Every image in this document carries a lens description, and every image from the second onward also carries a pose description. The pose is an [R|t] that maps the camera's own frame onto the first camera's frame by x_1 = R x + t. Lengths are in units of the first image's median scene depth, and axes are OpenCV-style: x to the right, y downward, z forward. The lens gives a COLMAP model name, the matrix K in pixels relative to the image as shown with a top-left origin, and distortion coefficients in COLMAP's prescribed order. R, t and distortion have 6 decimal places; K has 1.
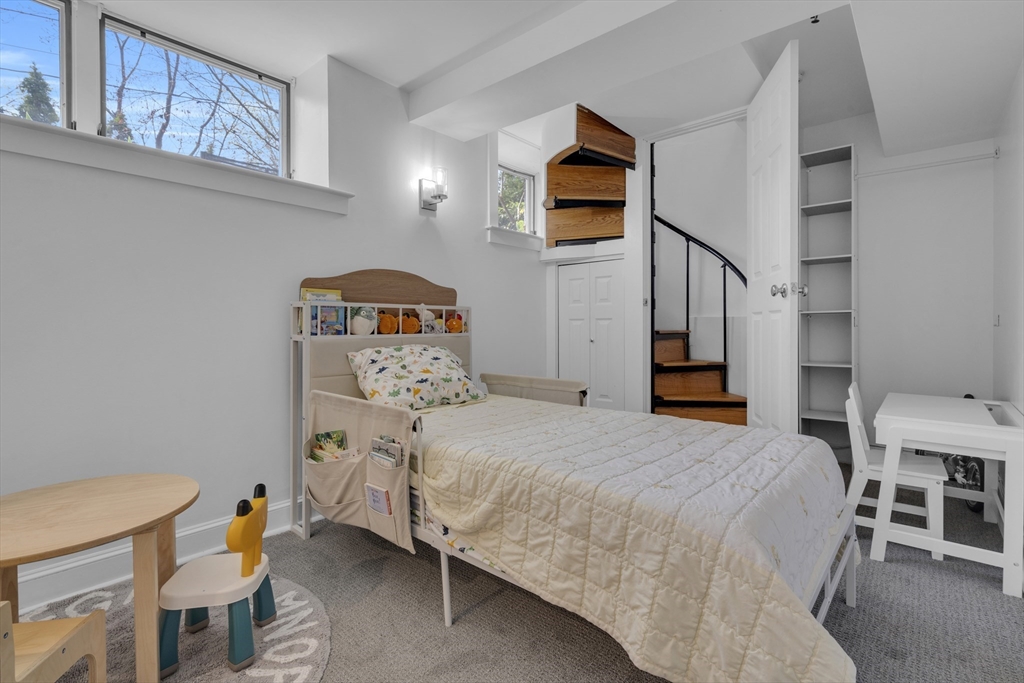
lens RADIAL K [[457.6, 0, 500.9], [0, 457.6, 332.1], [0, 0, 1]] dist [0.000401, 0.000666]
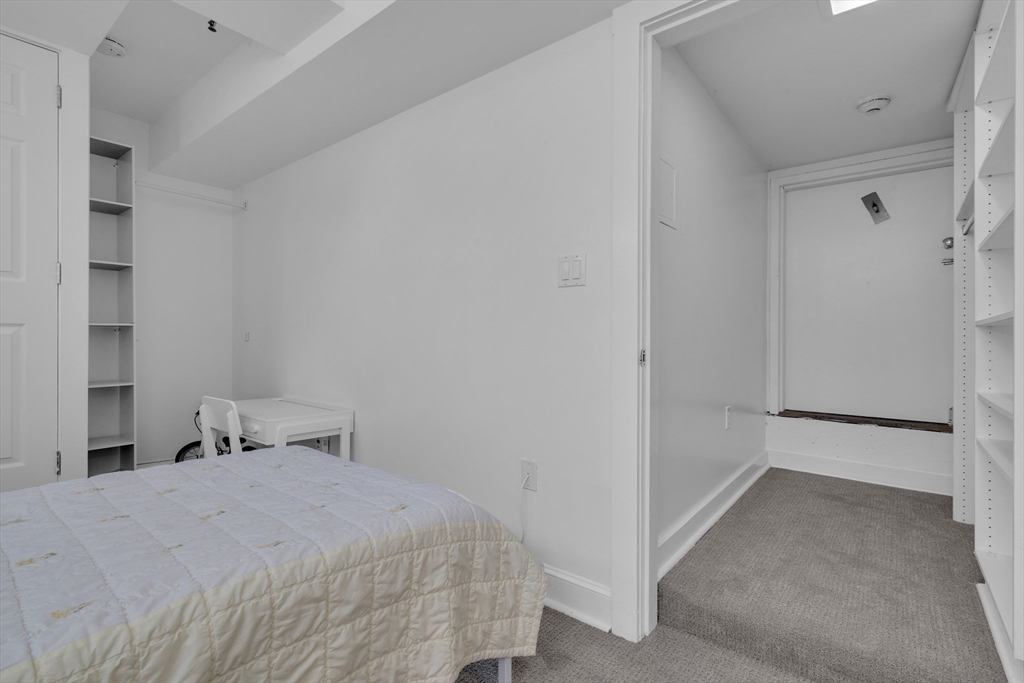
lens RADIAL K [[457.6, 0, 500.9], [0, 457.6, 332.1], [0, 0, 1]] dist [0.000401, 0.000666]
pose [[0.006586, 0.016124, 0.999848, -0.605912], [0.004594, 0.999859, -0.016154, -0.022157], [-0.999968, 0.004700, 0.006511, 0.739276]]
